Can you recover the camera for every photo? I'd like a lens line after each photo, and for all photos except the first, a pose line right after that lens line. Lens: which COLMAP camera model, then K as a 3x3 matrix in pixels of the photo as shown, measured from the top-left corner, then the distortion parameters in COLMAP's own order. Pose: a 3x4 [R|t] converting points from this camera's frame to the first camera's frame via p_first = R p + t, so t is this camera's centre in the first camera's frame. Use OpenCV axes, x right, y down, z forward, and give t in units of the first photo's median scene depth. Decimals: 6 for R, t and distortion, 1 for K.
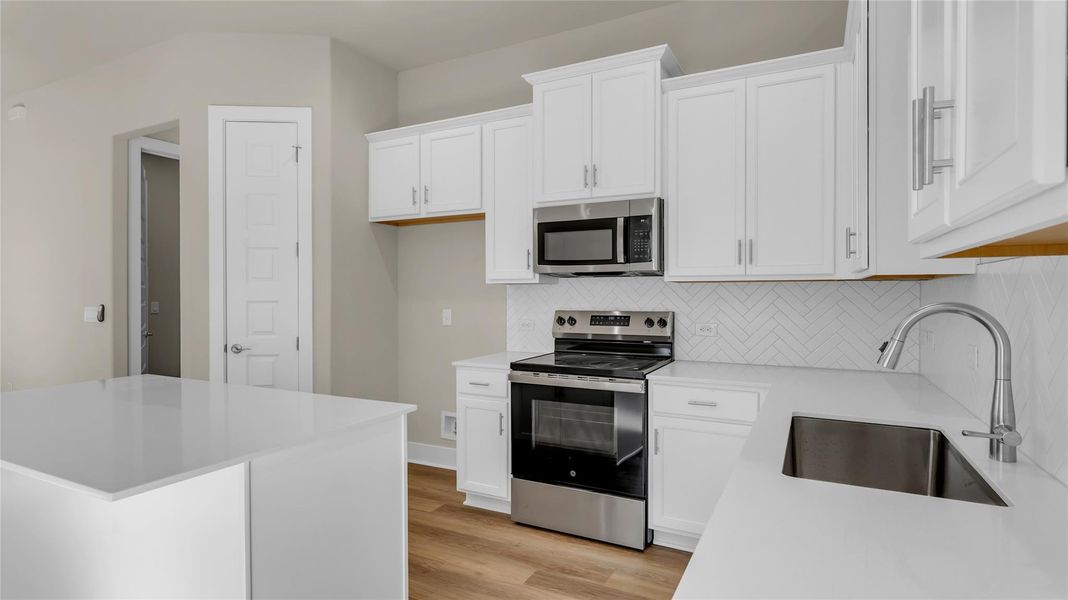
lens RADIAL K [[522.6, 0, 534.0], [0, 522.6, 300.0], [0, 0, 1]] dist [-0.000374, -0.000244]
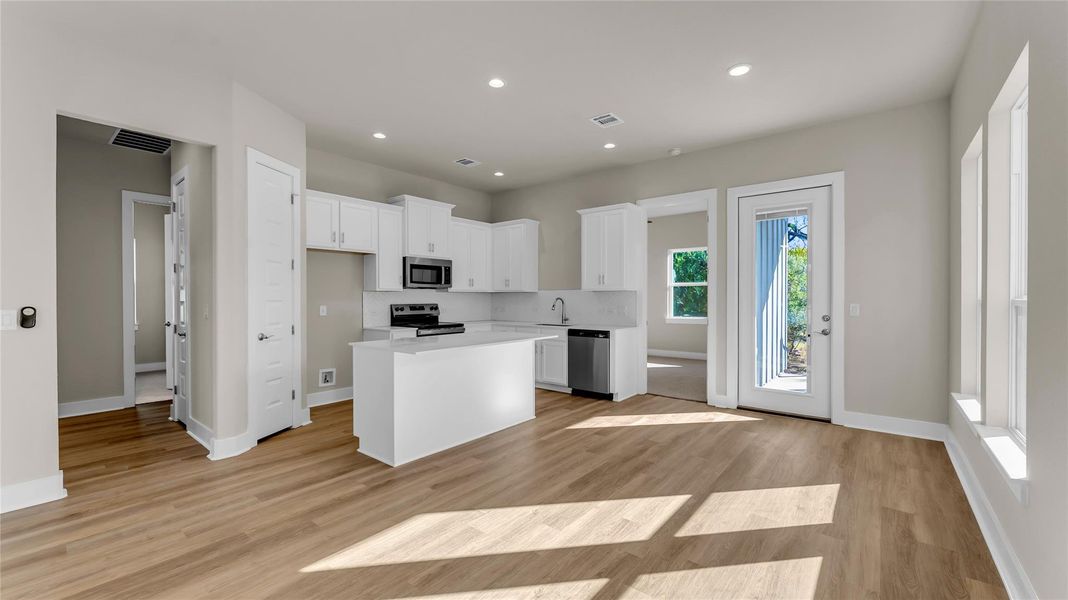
lens RADIAL K [[424.7, 0, 523.4], [0, 424.7, 301.5], [0, 0, 1]] dist [0.001459, 0.000099]
pose [[0.234336, -0.004927, 0.972143, -1.619697], [0.014237, 0.999897, 0.001636, 0.014418], [-0.972051, 0.013457, 0.234382, 0.122165]]
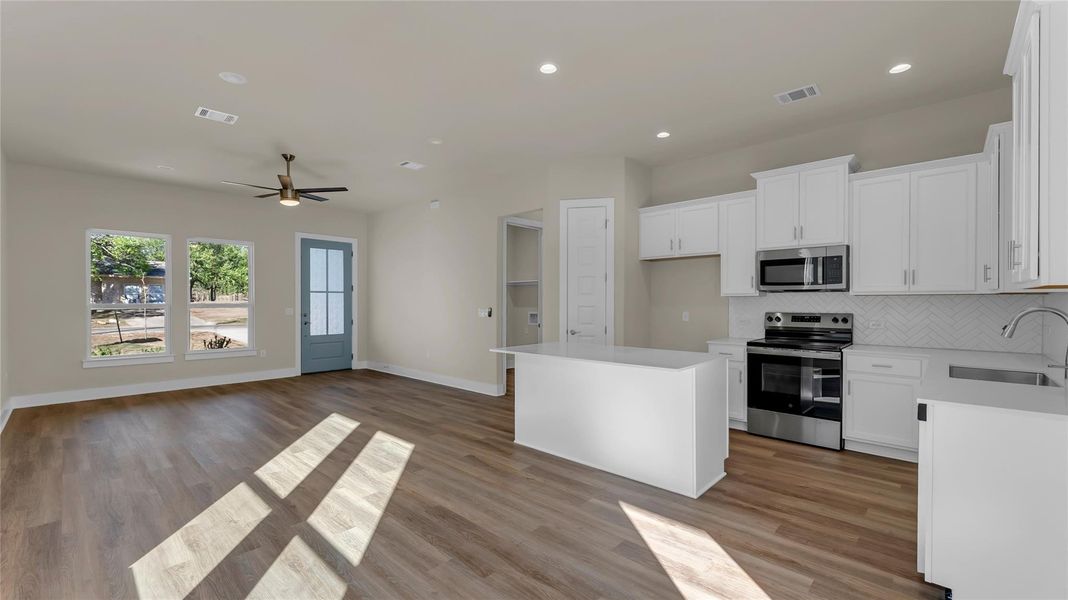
lens RADIAL K [[428.2, 0, 543.0], [0, 428.2, 306.8], [0, 0, 1]] dist [-0.001545, -0.000027]
pose [[0.964647, 0.004516, -0.263505, -0.307597], [-0.004926, 0.999987, -0.000894, 0.007195], [0.263498, 0.002160, 0.964657, -0.526822]]
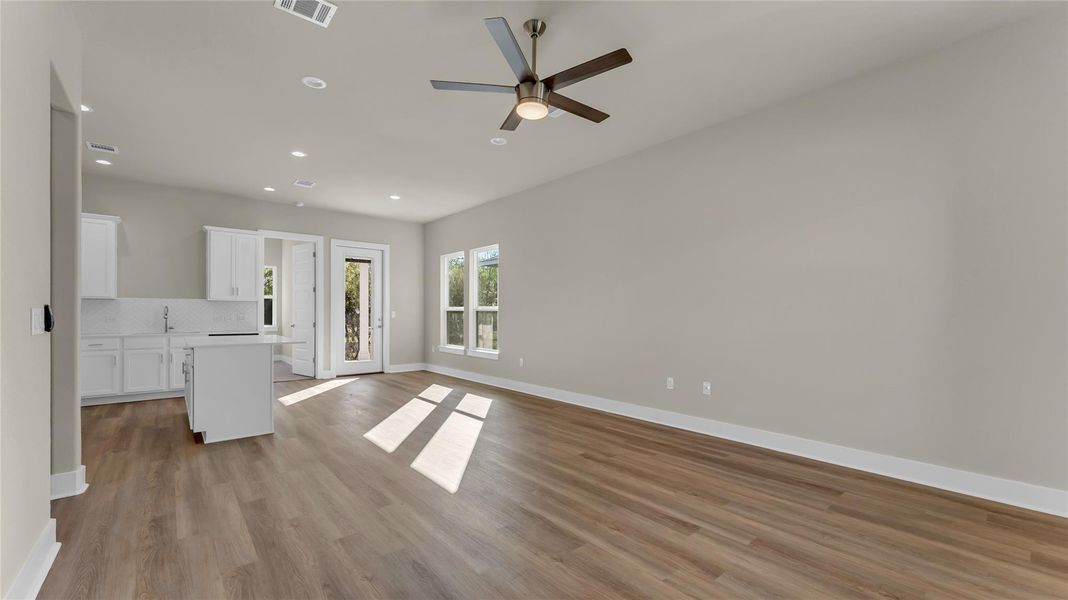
lens RADIAL K [[435.1, 0, 533.8], [0, 435.1, 312.9], [0, 0, 1]] dist [-0.000333, -0.000065]
pose [[-0.917388, -0.001552, 0.397992, -1.995784], [0.003448, 0.999924, 0.011845, 0.016372], [-0.397980, 0.012239, -0.917313, 1.574669]]
